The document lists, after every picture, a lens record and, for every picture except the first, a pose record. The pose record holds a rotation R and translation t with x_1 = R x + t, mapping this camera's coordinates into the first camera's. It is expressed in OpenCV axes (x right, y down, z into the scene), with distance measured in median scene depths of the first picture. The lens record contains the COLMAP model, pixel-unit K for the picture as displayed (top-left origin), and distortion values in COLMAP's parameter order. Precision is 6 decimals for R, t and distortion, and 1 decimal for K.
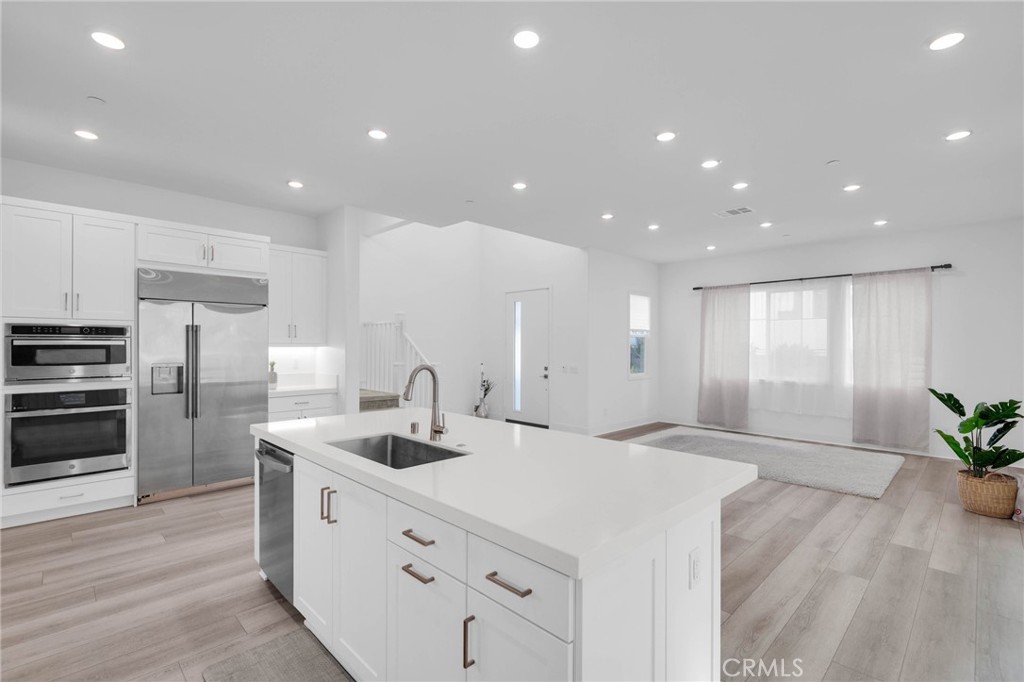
lens RADIAL K [[460.2, 0, 508.8], [0, 460.2, 348.9], [0, 0, 1]] dist [0.008131, -0.000547]
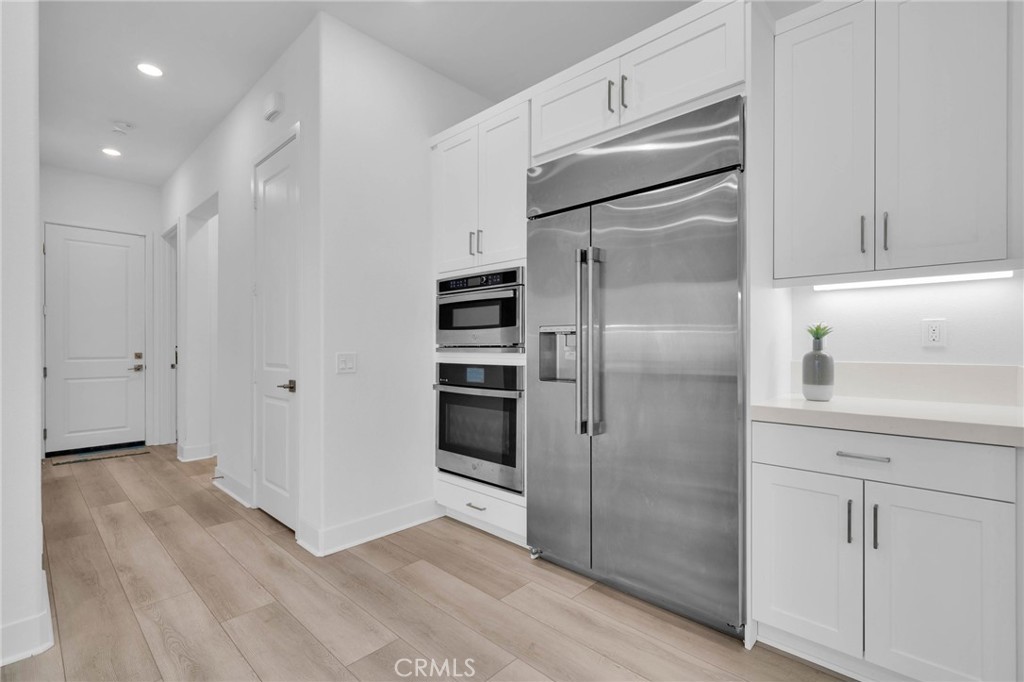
lens RADIAL K [[460.2, 0, 521.9], [0, 460.2, 348.3], [0, 0, 1]] dist [0.008131, -0.000547]
pose [[0.052104, 0.000973, -0.998641, -0.196928], [-0.005258, 0.999986, 0.000700, 0.061245], [0.998628, 0.005215, 0.052108, 0.973426]]
